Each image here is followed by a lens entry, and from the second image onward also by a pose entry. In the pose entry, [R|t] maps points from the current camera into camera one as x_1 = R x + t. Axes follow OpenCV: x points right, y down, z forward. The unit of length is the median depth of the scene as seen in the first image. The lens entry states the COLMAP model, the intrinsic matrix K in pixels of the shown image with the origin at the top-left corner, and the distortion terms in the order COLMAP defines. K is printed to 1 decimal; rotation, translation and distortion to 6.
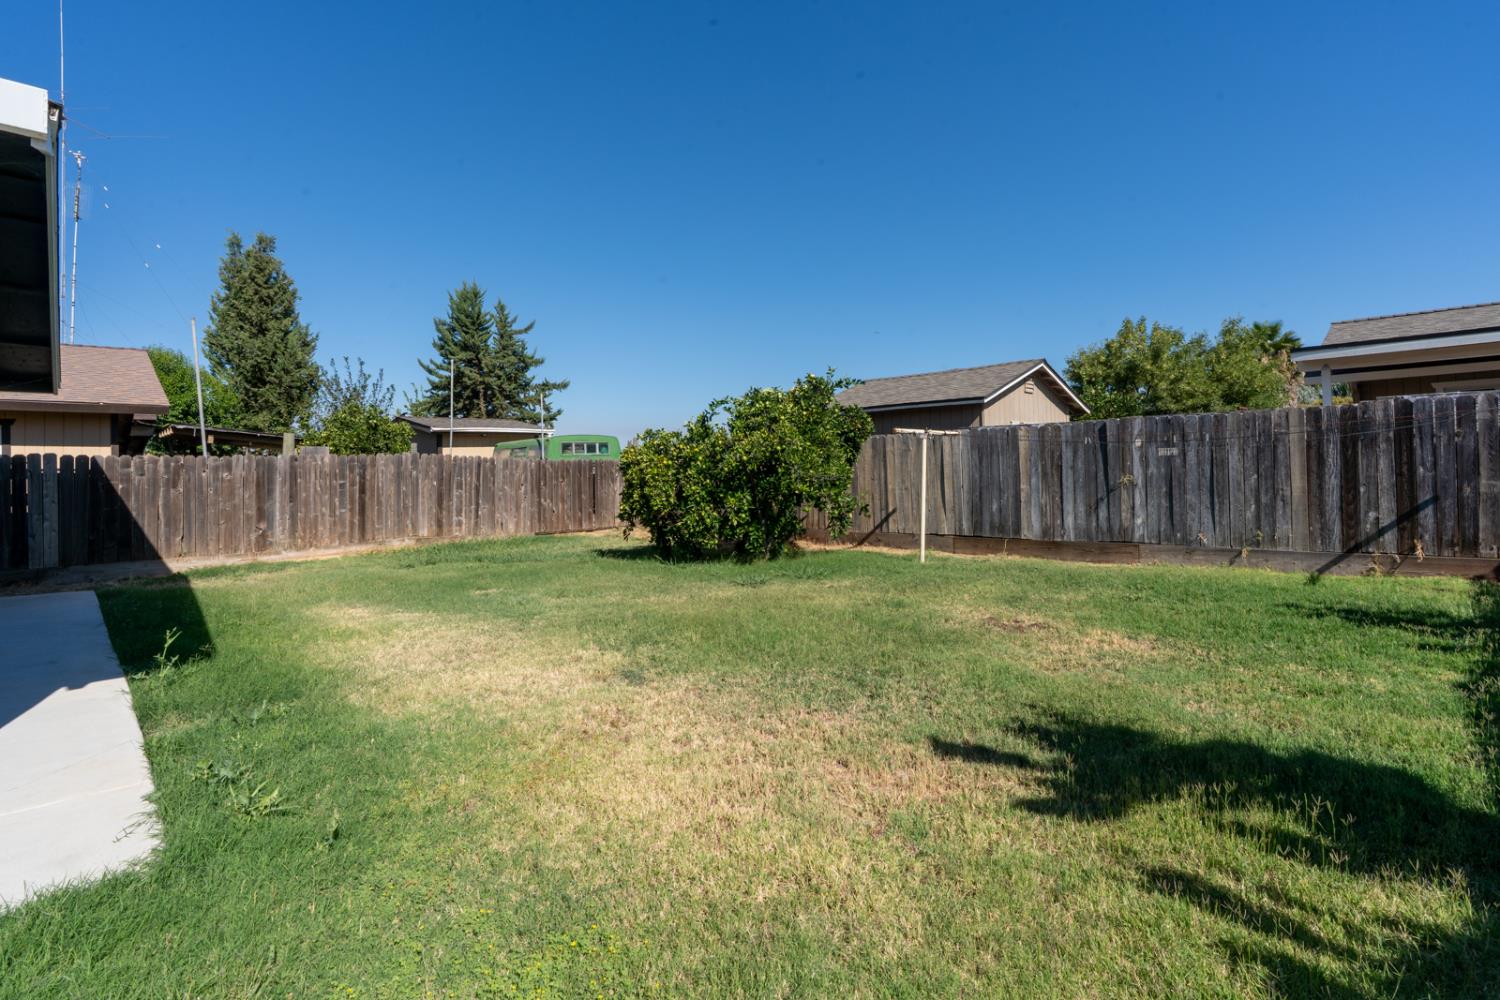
lens RADIAL K [[709.2, 0, 750.7], [0, 709.2, 457.5], [0, 0, 1]] dist [-0.004234, -0.000074]
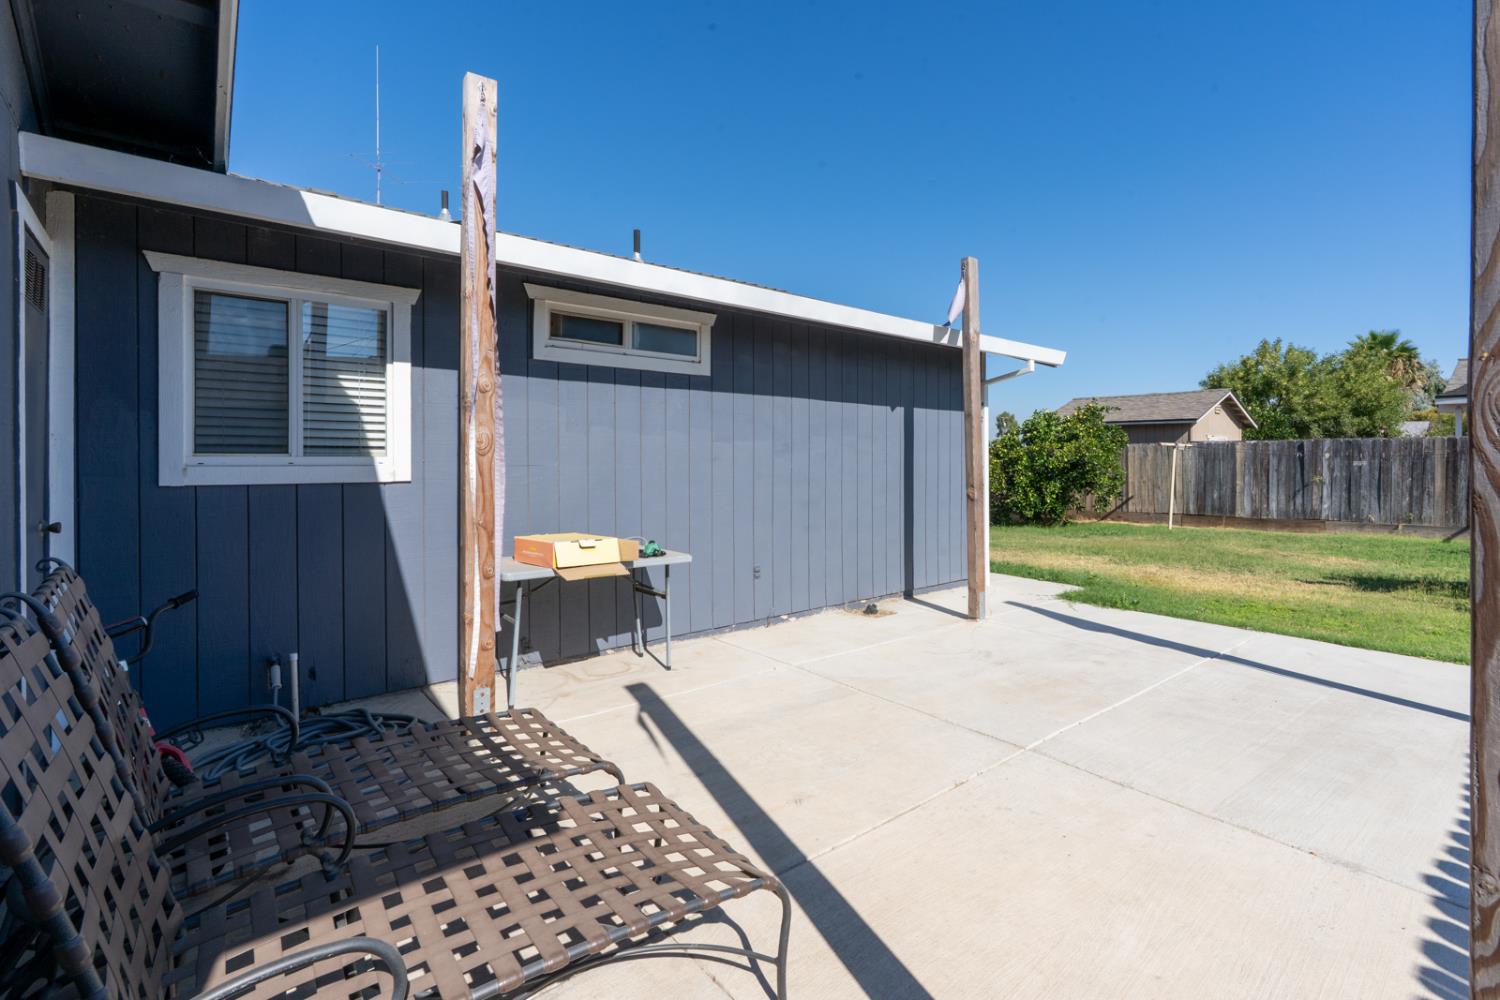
lens RADIAL K [[682.6, 0, 796.3], [0, 682.6, 472.2], [0, 0, 1]] dist [0.001194, 0.000604]
pose [[0.997545, 0.023283, -0.066041, -0.473974], [-0.020961, 0.999145, 0.035636, -0.012700], [0.066814, -0.034164, 0.997180, -0.527587]]
